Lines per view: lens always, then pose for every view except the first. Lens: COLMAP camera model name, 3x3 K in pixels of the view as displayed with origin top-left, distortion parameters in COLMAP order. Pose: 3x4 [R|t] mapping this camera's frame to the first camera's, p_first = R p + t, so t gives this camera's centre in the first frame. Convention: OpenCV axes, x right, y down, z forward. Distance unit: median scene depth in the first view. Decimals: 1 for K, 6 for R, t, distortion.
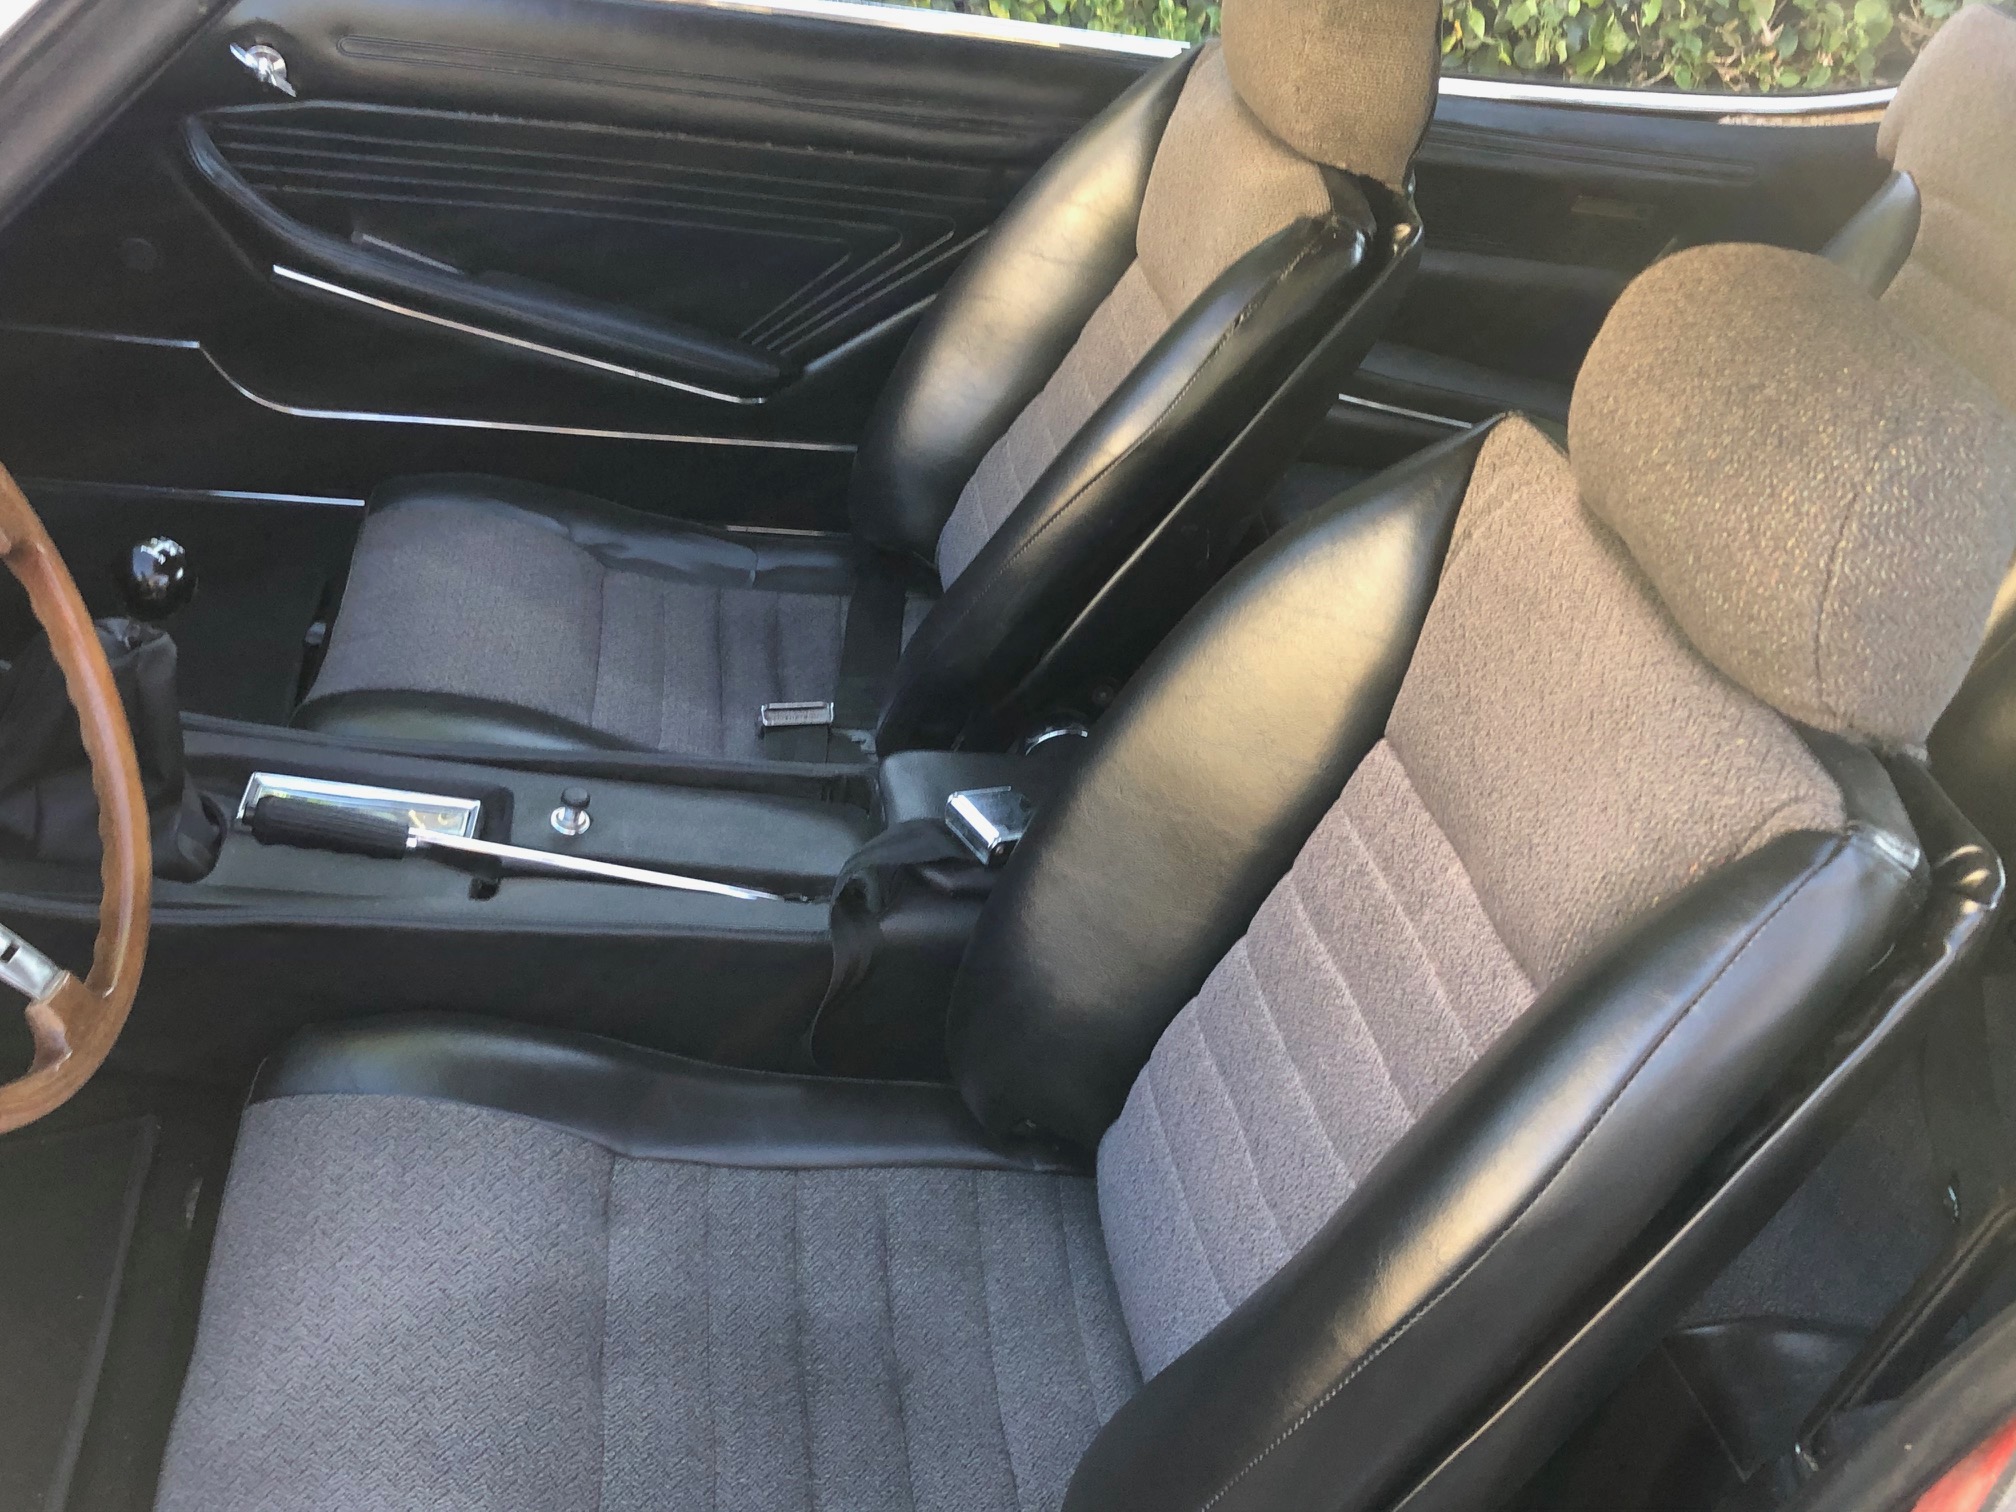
lens RADIAL K [[2073.7, 0, 947.1], [0, 2073.7, 754.6], [0, 0, 1]] dist [0.003767, -0.136945]
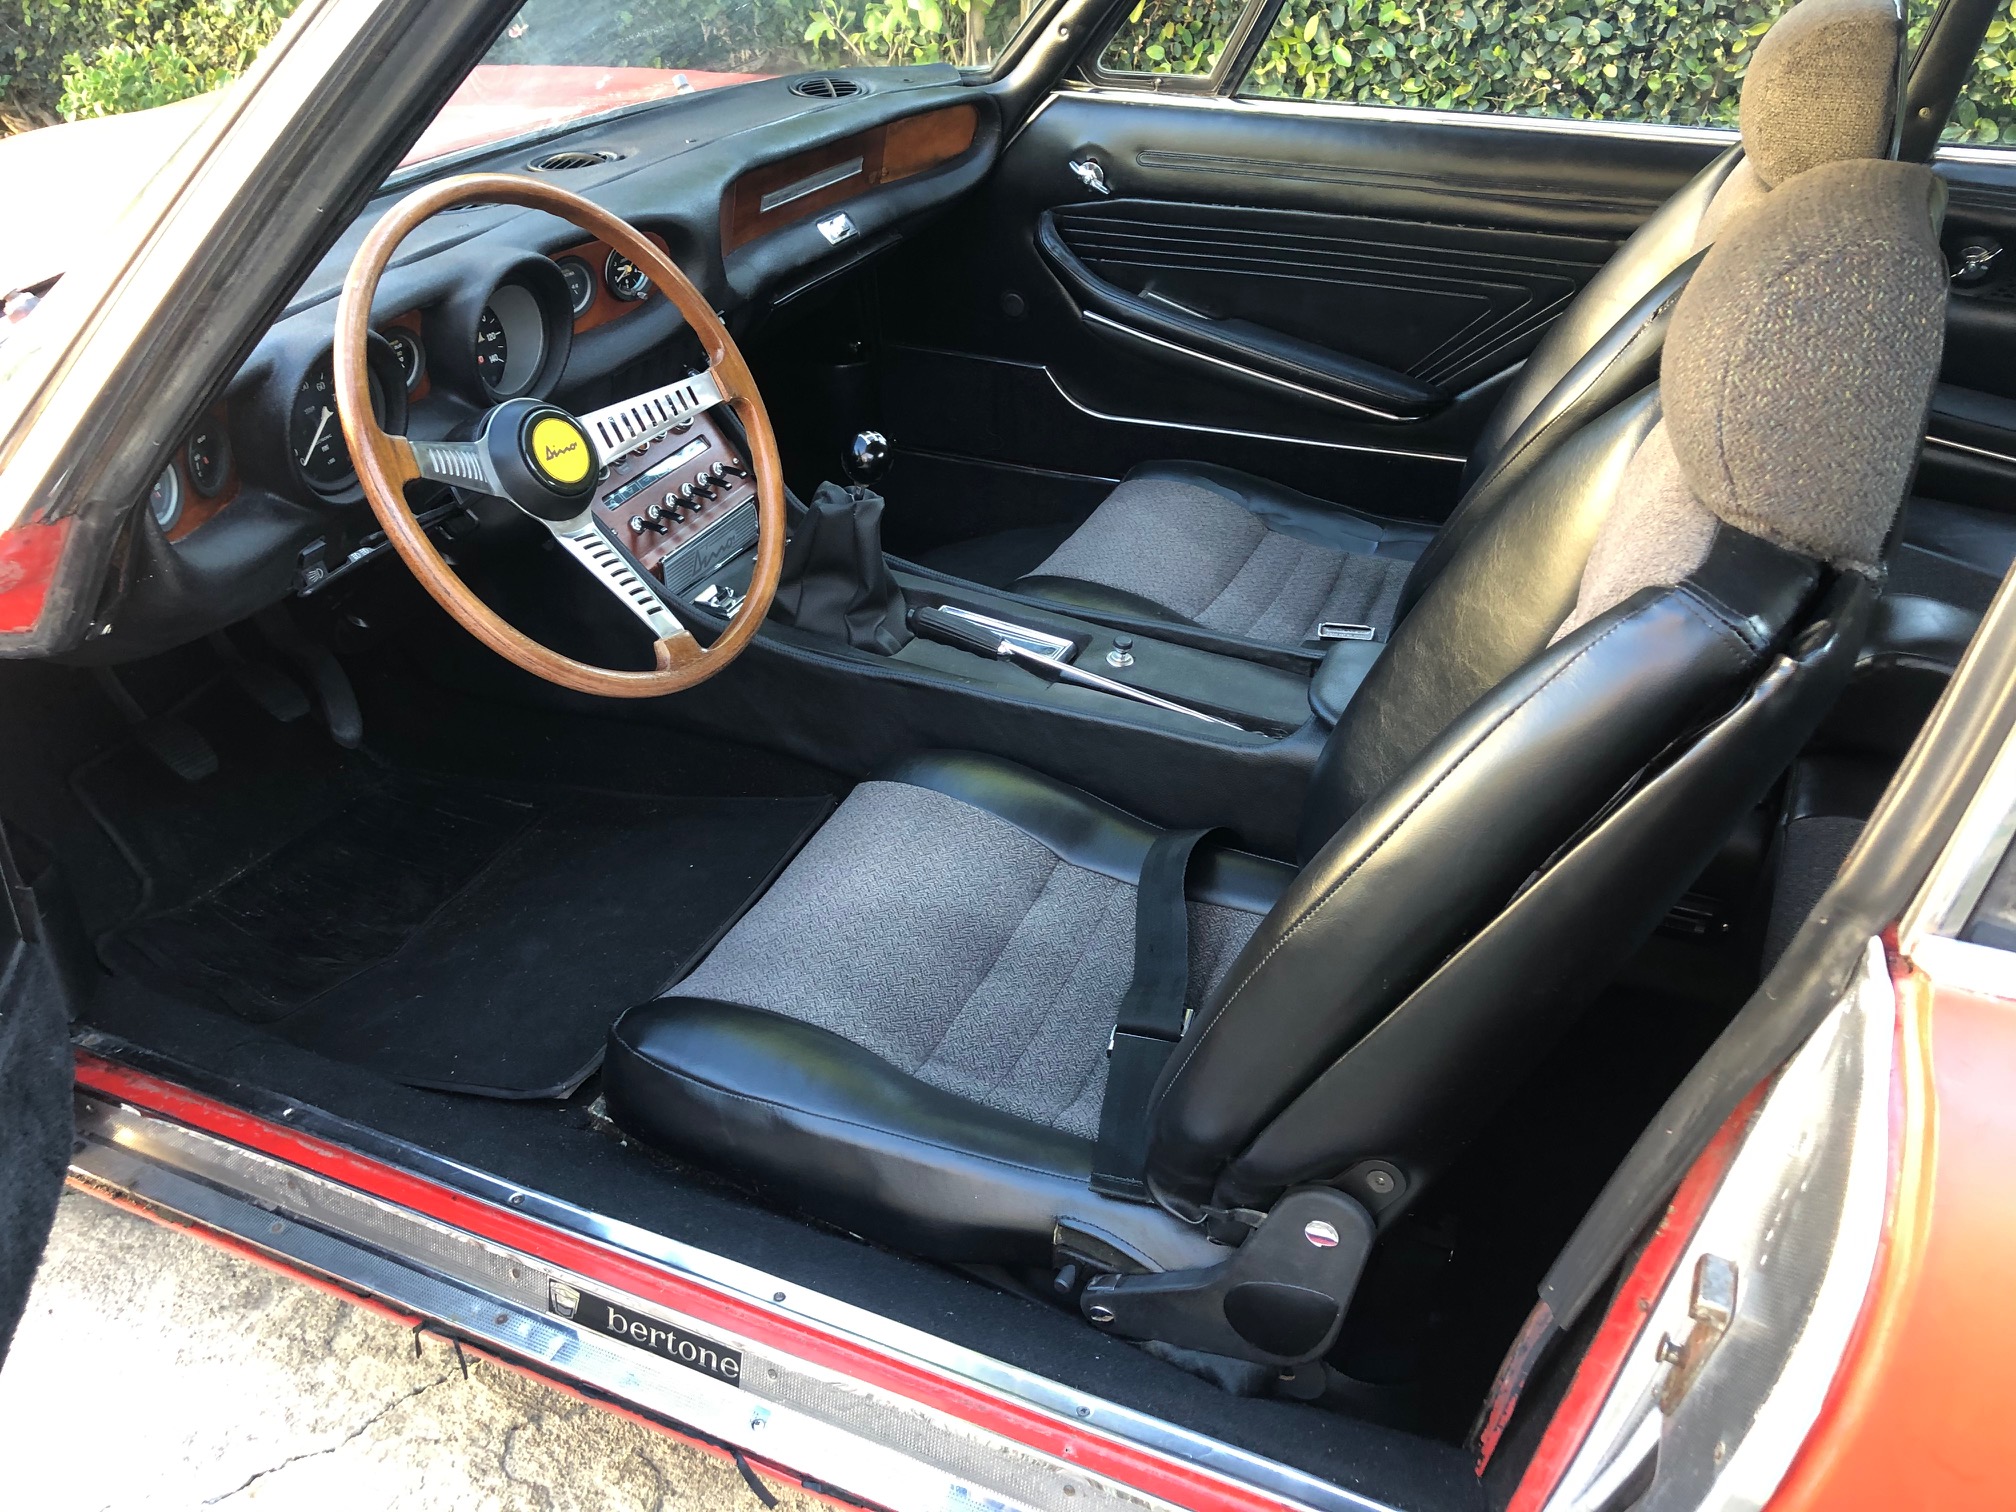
lens RADIAL K [[1627.7, 0, 1008.0], [0, 1627.7, 756.0], [0, 0, 1]] dist [-0.001773, 0.006827]
pose [[0.841141, 0.138503, -0.522780, 0.350963], [-0.164723, 0.986333, -0.003721, 0.115041], [0.515120, 0.089244, 0.852459, -0.000933]]
